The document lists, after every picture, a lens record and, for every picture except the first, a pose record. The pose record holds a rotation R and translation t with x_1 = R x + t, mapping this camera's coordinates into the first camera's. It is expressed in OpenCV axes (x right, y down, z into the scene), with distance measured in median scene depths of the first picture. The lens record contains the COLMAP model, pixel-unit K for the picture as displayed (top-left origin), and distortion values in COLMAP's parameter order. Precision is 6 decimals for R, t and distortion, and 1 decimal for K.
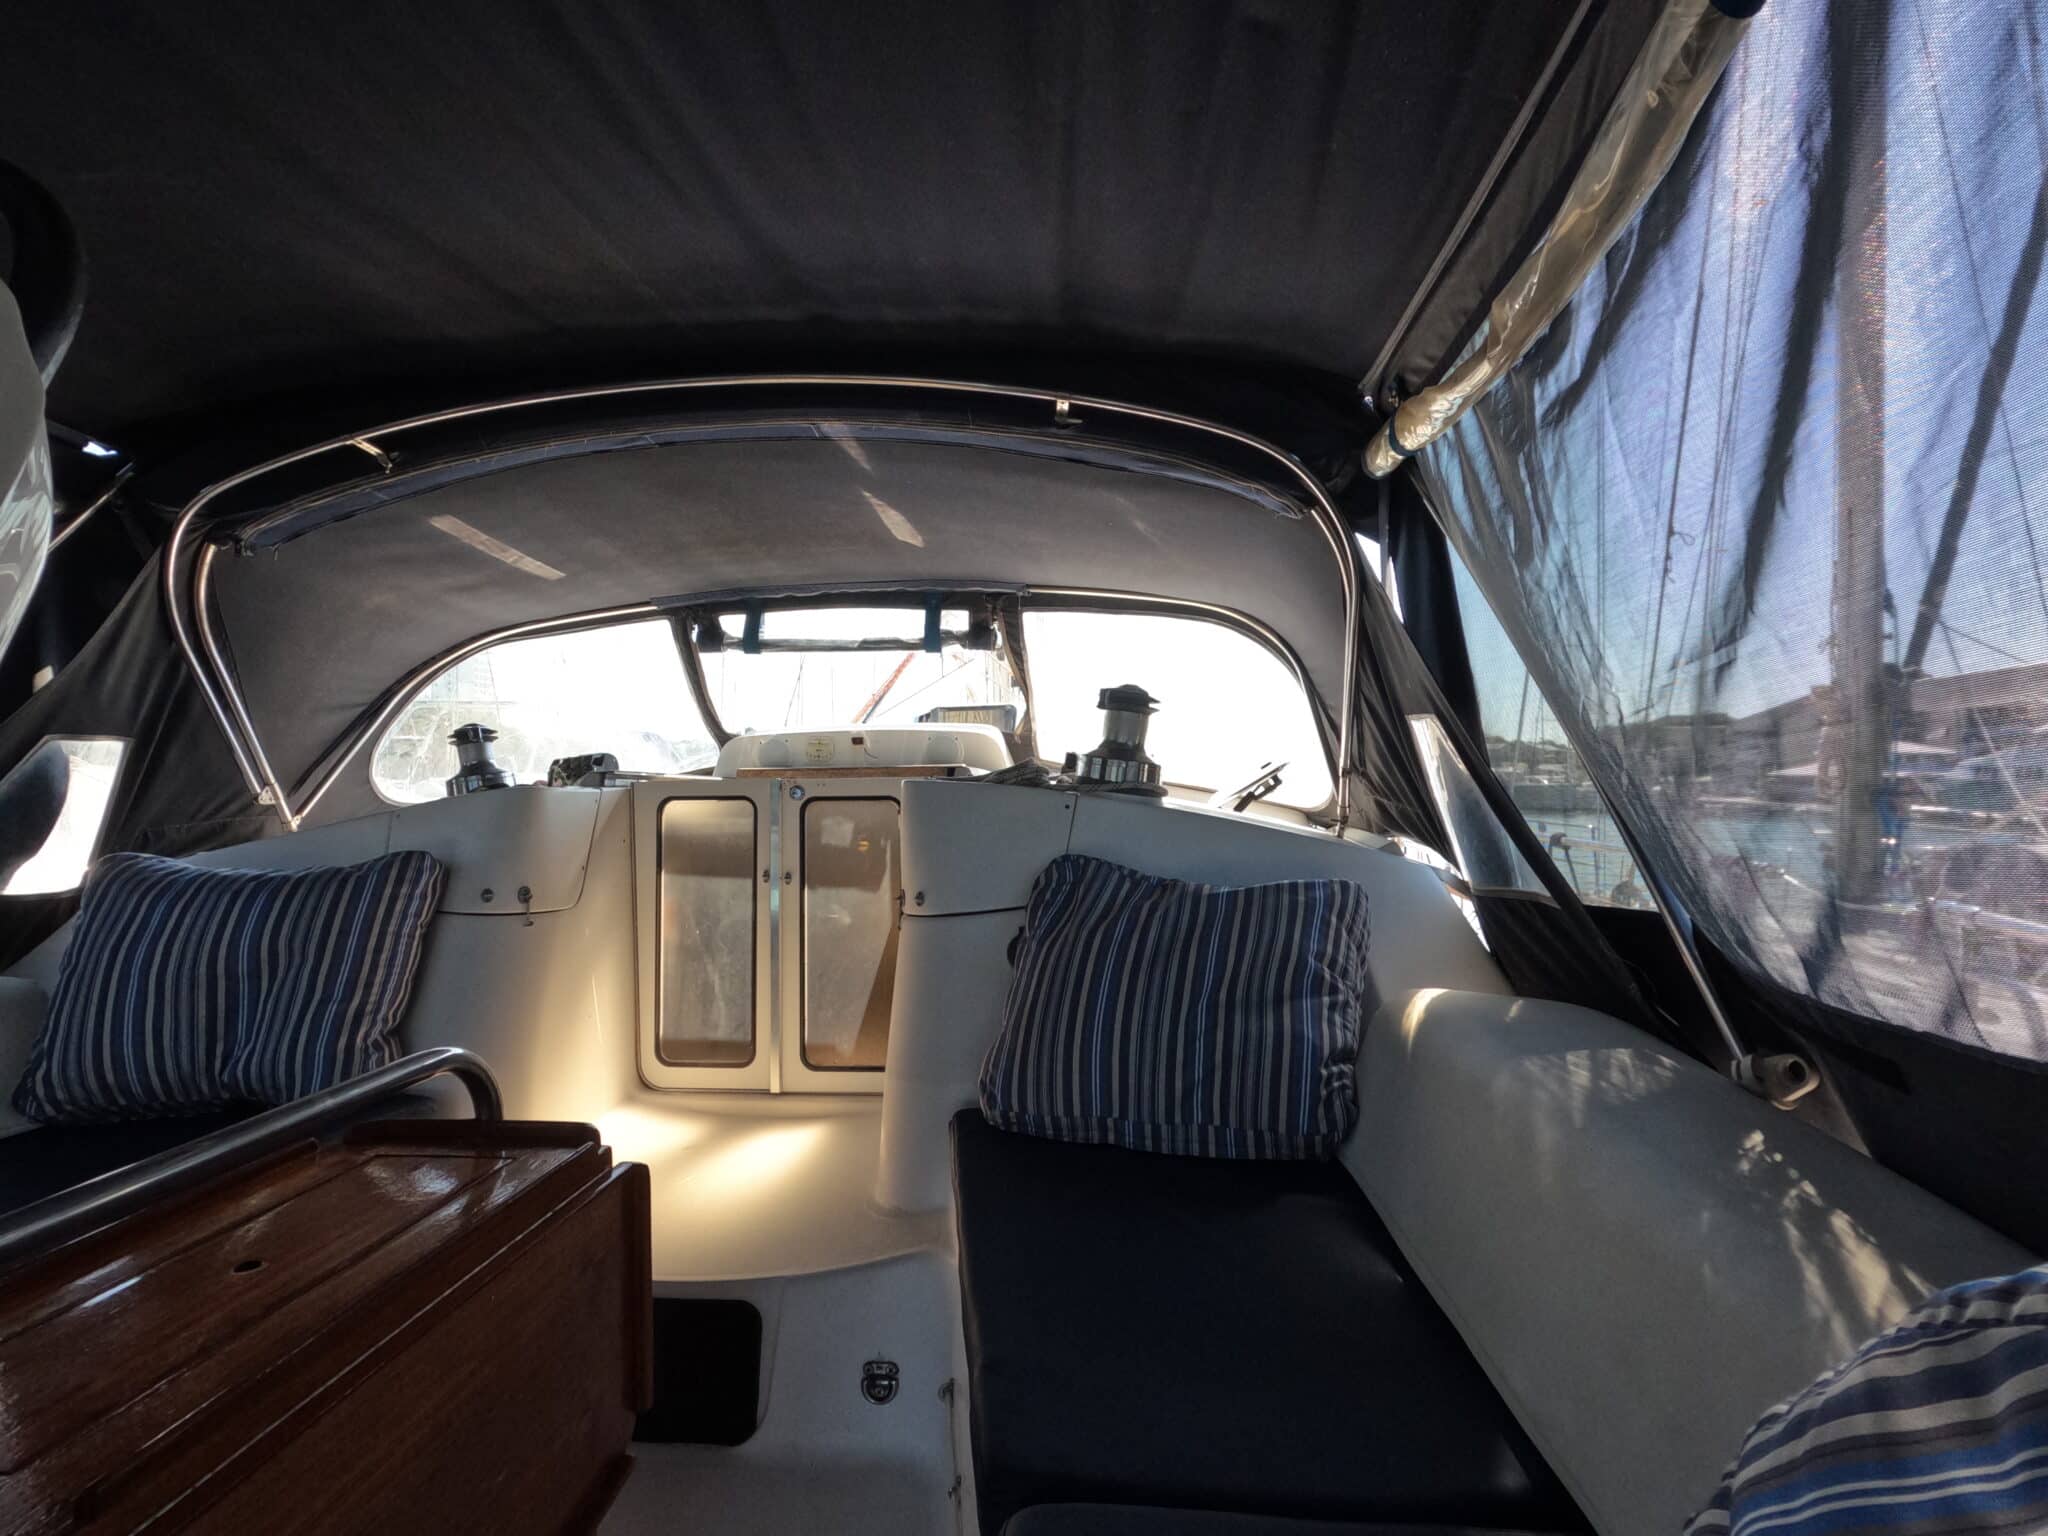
lens RADIAL K [[970.9, 0, 1024.0], [0, 970.9, 768.0], [0, 0, 1]] dist [-0.000664, -0.000318]
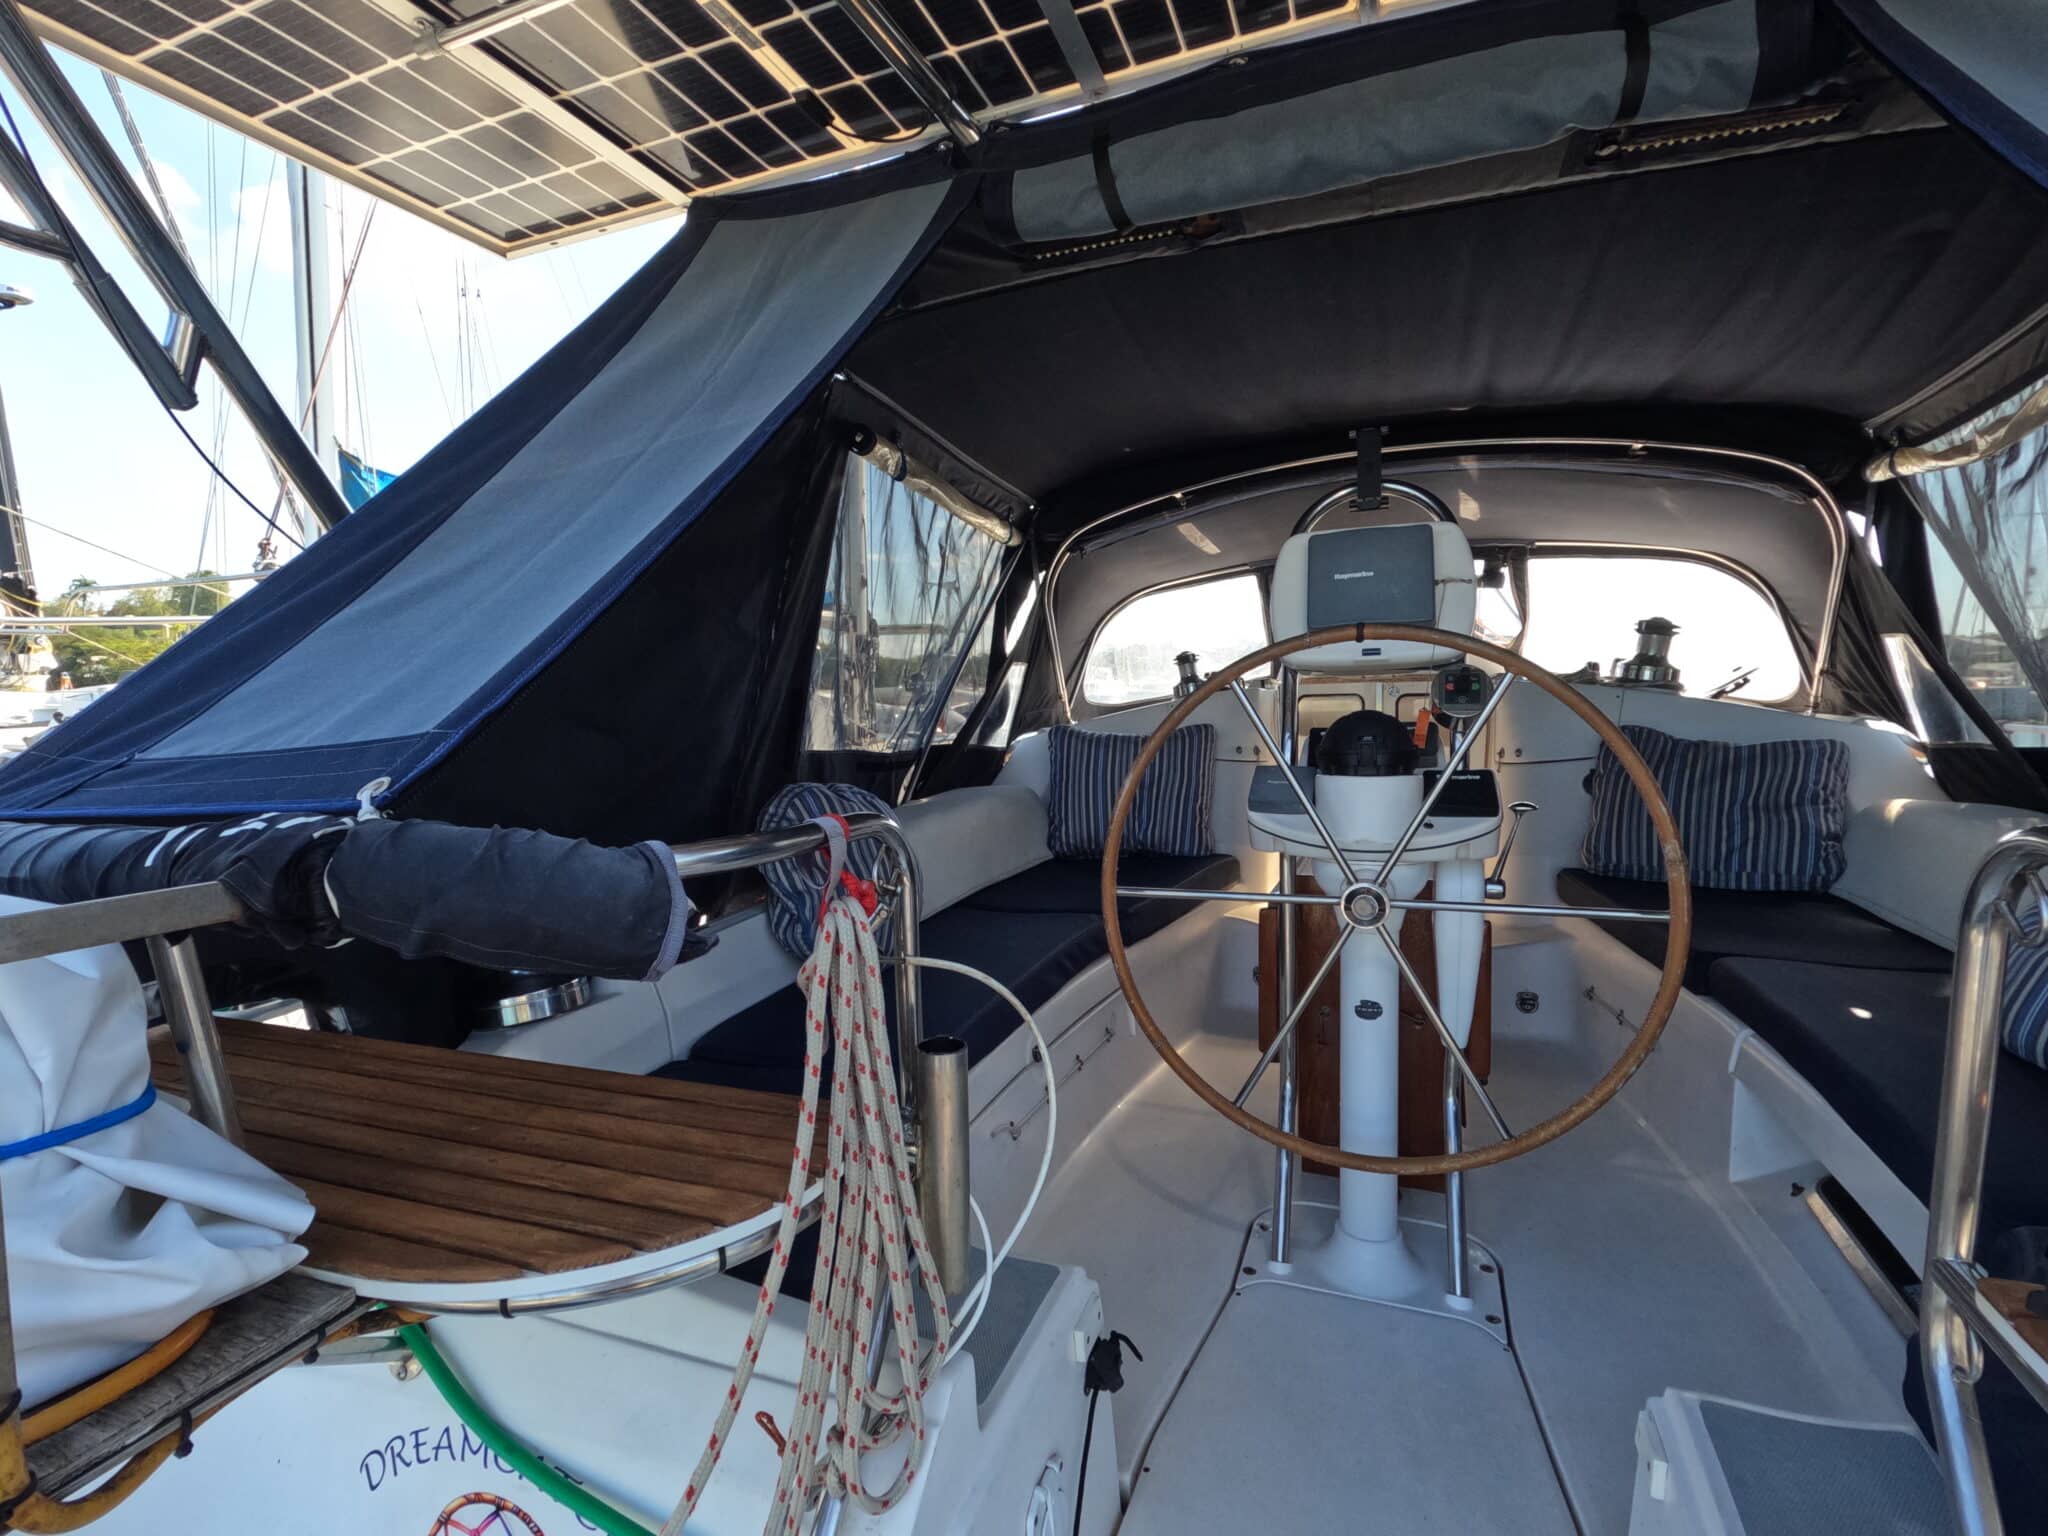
lens RADIAL K [[961.7, 0, 1022.6], [0, 961.7, 764.0], [0, 0, 1]] dist [0.000924, -0.006559]
pose [[0.954614, 0.011232, -0.297633, -0.408638], [0.014248, 0.996423, 0.083301, 0.004956], [0.297504, -0.083761, 0.951039, -0.780801]]
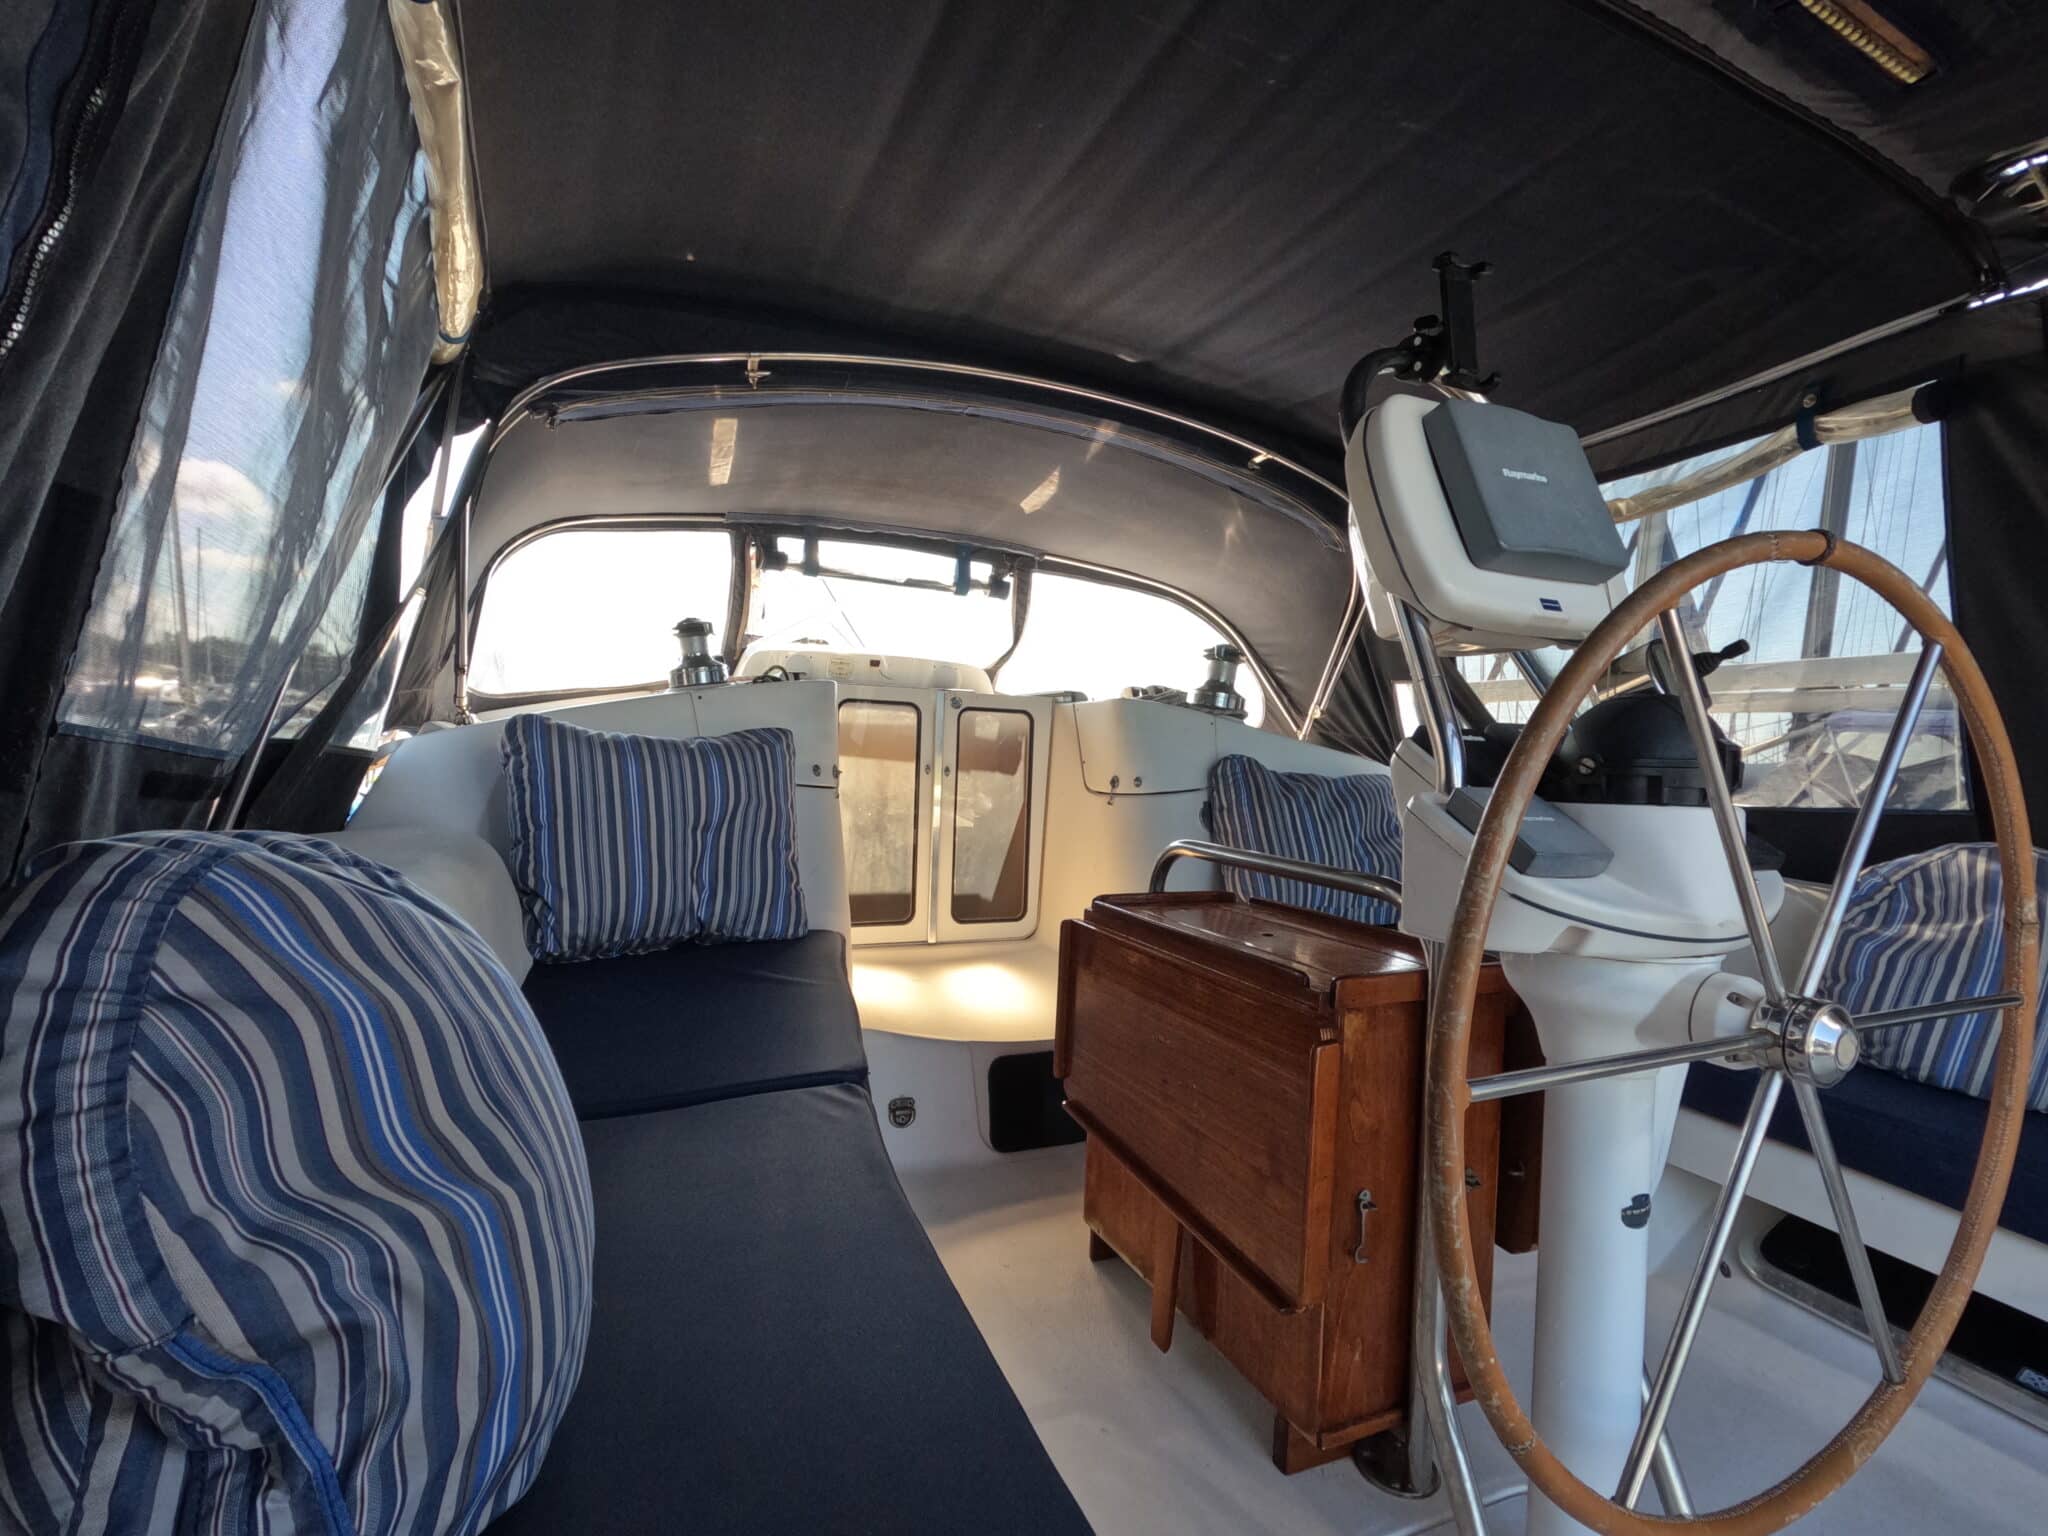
lens RADIAL K [[976.5, 0, 1024.4], [0, 976.5, 761.5], [0, 0, 1]] dist [-0.000092, 0.000204]
pose [[0.877021, 0.039962, 0.478788, -0.898483], [-0.060533, 0.997785, 0.027600, 0.072425], [-0.476624, -0.053188, 0.877497, -0.165929]]
